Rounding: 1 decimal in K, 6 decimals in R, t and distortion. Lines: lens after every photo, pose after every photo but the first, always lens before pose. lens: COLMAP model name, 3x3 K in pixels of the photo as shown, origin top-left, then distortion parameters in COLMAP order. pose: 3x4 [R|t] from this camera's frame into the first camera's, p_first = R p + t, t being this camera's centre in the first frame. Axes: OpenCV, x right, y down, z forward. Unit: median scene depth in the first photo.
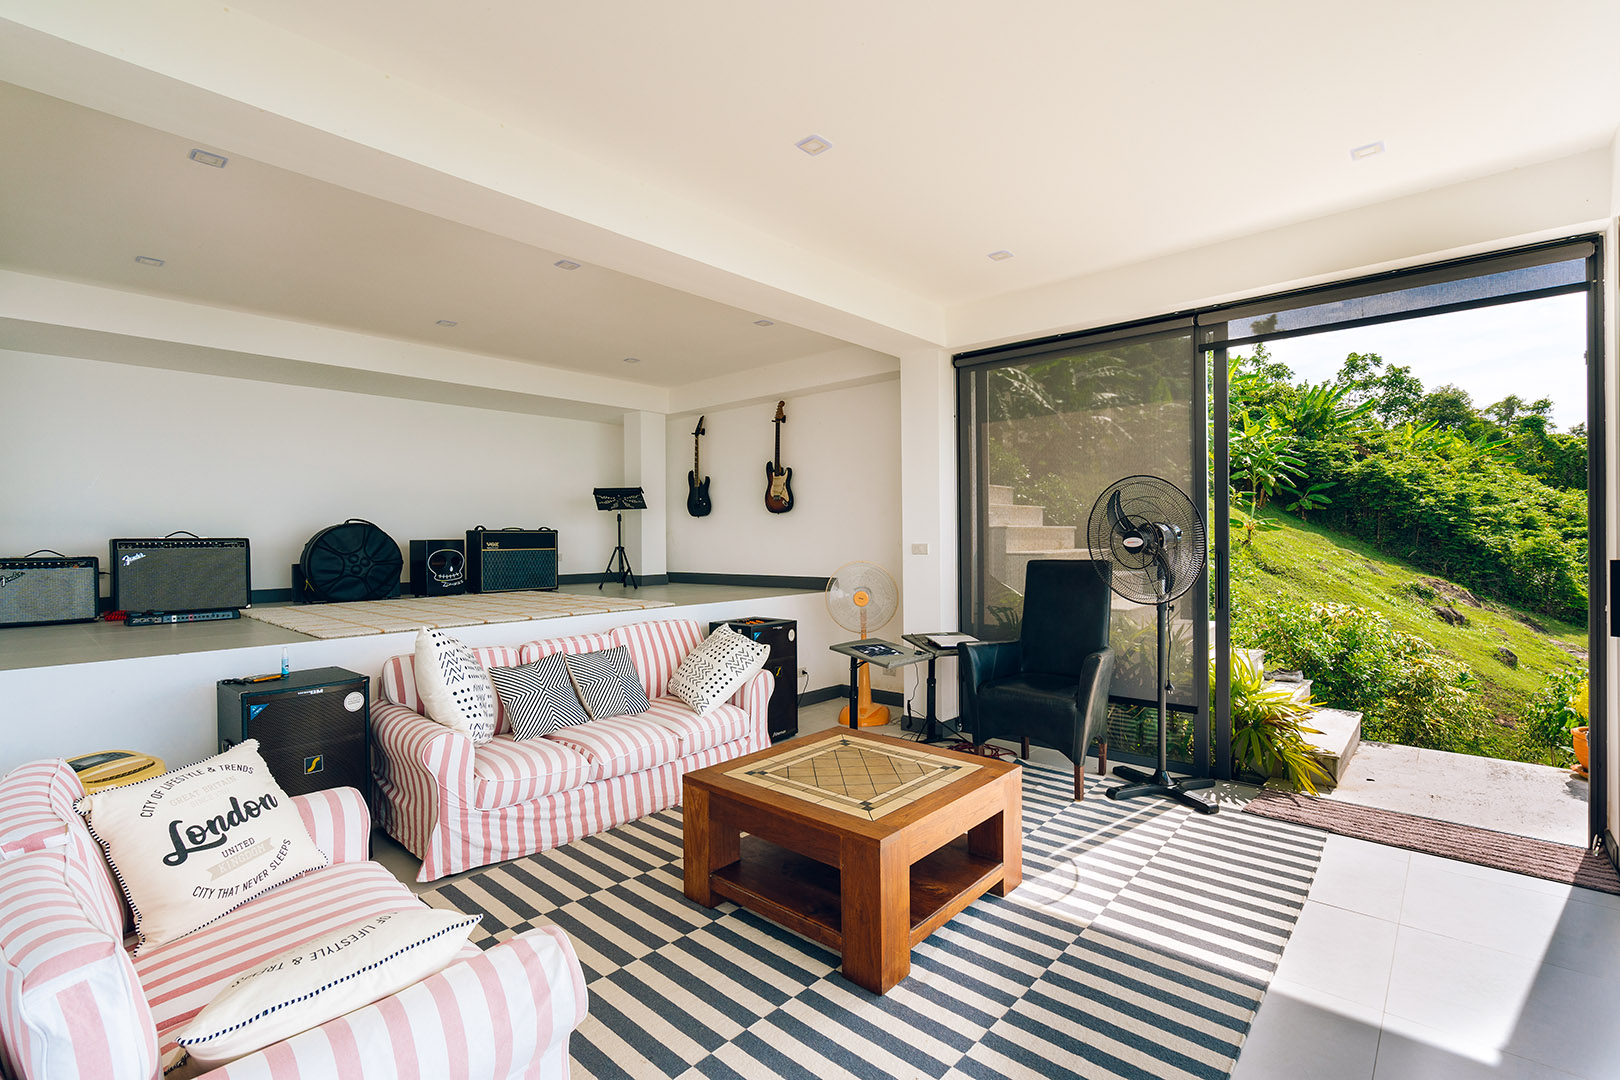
lens RADIAL K [[734.7, 0, 810.5], [0, 734.7, 532.0], [0, 0, 1]] dist [-0.010061, 0.001845]
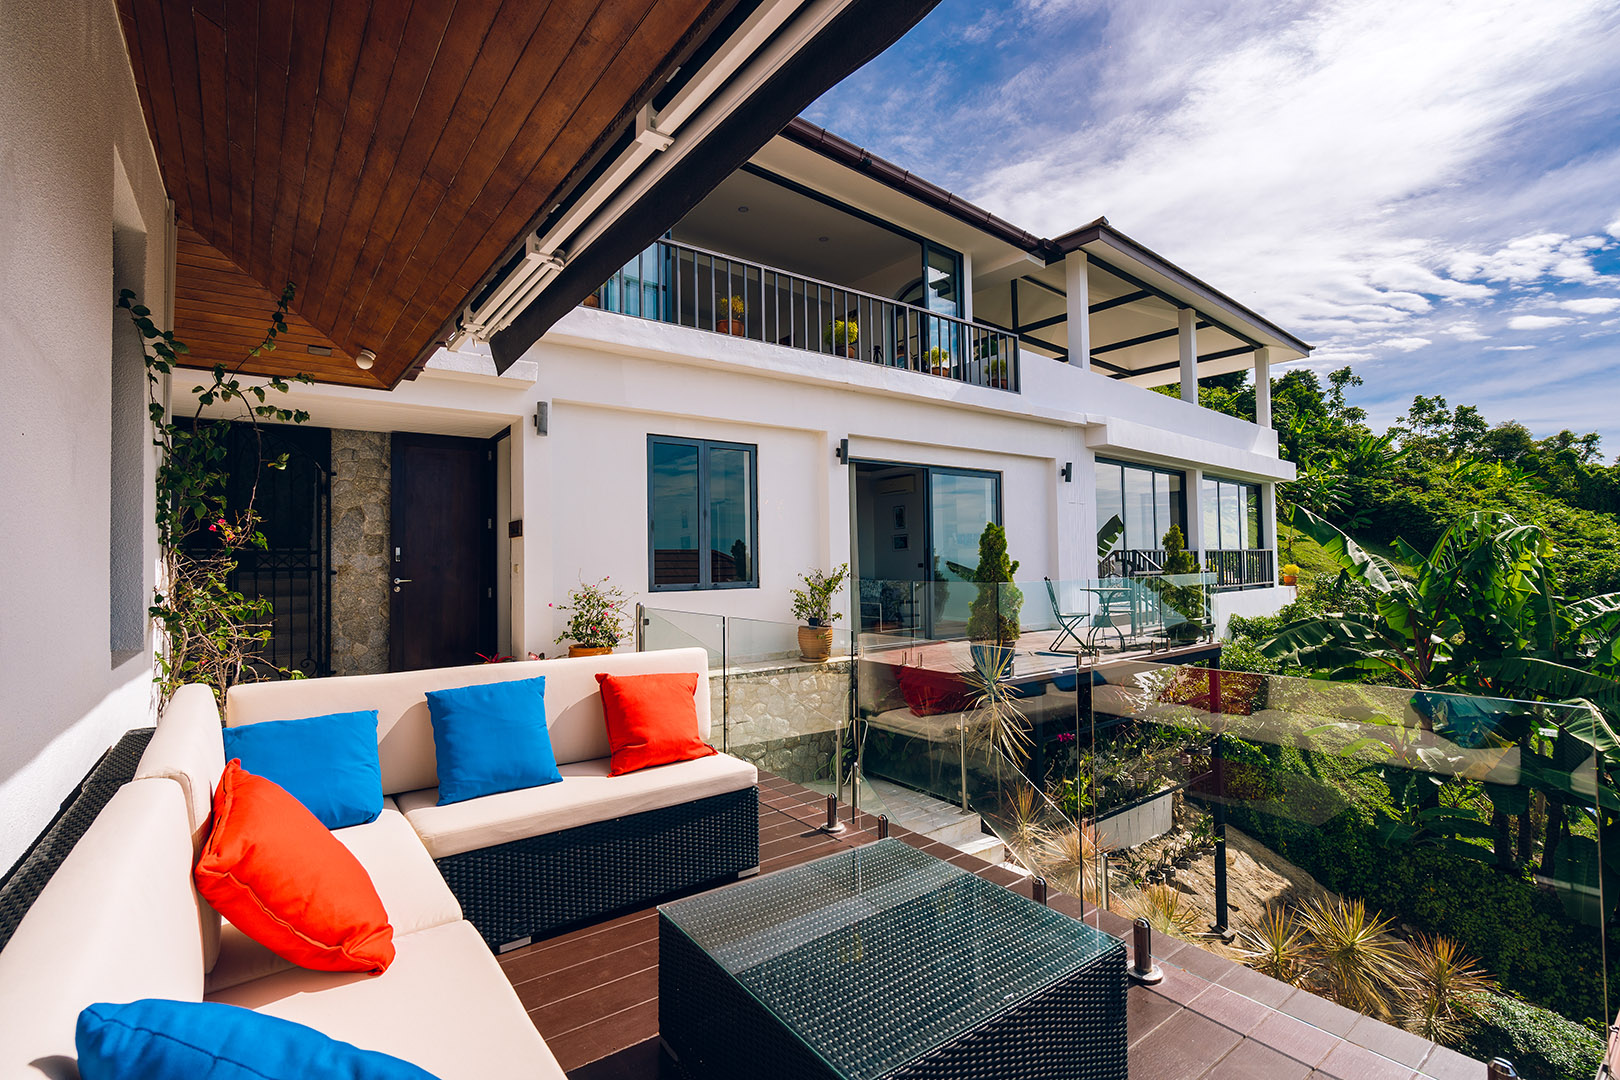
lens RADIAL K [[734.7, 0, 806.9], [0, 734.7, 538.7], [0, 0, 1]] dist [-0.010061, 0.001845]
pose [[0.992093, -0.011830, -0.124946, -0.184114], [0.008174, 0.999525, -0.029731, 0.022039], [0.125238, 0.028475, 0.991718, -0.534822]]
